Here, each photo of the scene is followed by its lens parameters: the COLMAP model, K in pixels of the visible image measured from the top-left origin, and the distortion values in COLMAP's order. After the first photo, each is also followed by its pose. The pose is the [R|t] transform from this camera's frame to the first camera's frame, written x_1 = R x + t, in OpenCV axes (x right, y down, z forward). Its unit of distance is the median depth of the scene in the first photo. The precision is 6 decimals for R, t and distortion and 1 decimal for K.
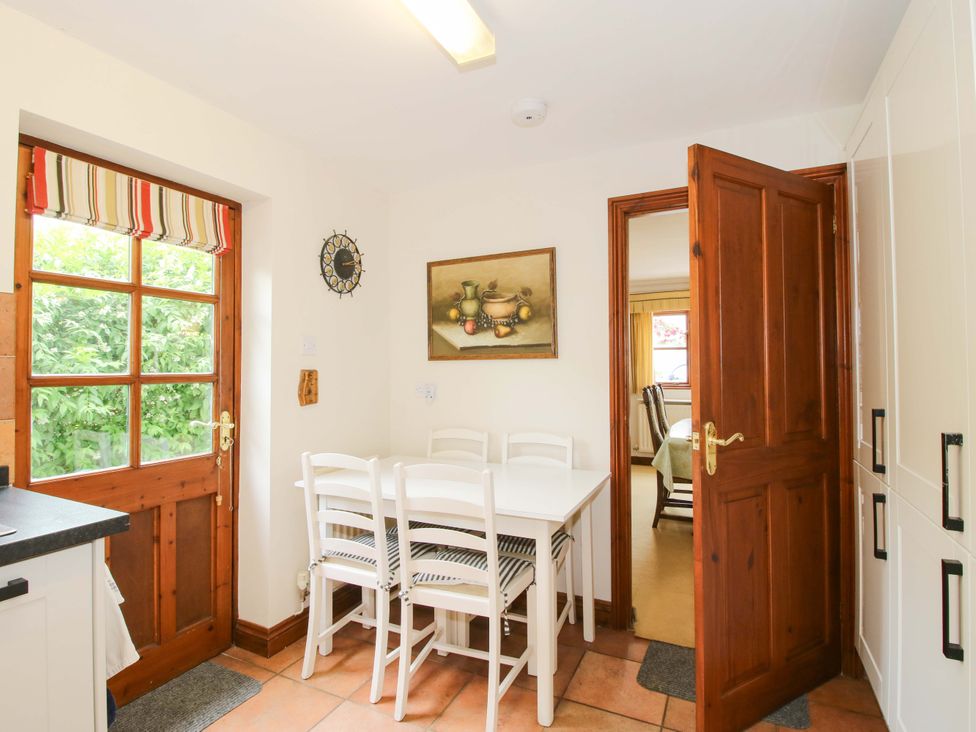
lens RADIAL K [[509.5, 0, 487.5], [0, 509.5, 366.7], [0, 0, 1]] dist [-0.003889, -0.006966]
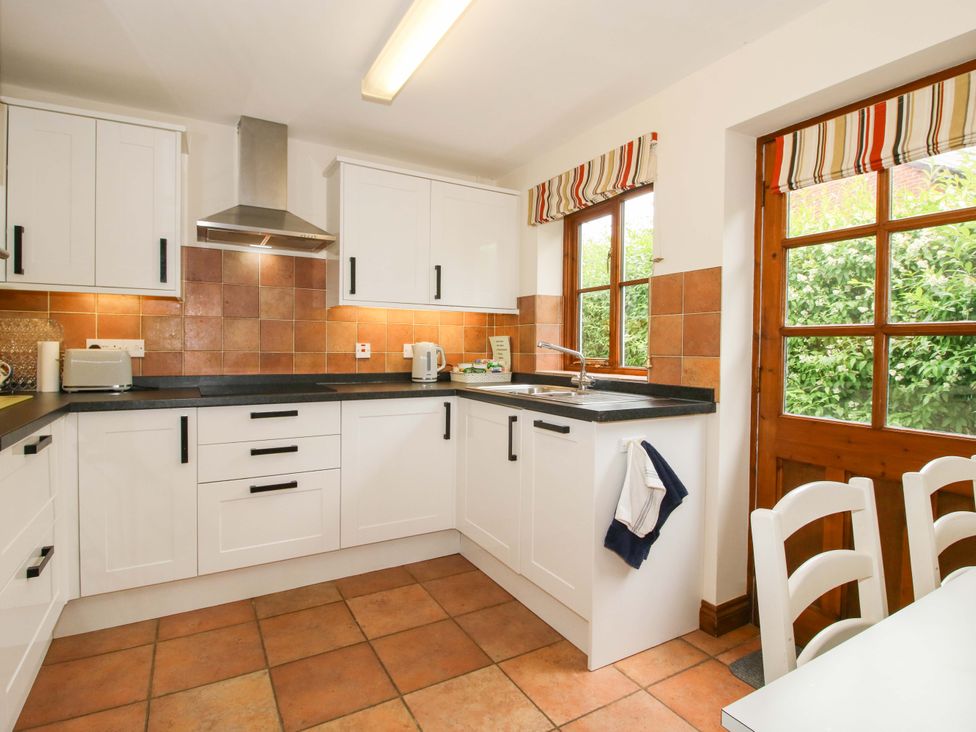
lens RADIAL K [[509.5, 0, 487.0], [0, 509.5, 366.4], [0, 0, 1]] dist [-0.003889, -0.006966]
pose [[-0.555508, 0.023239, -0.831187, 0.444489], [-0.009842, 0.999356, 0.034518, 0.066977], [0.831453, 0.027355, -0.554921, 0.941387]]
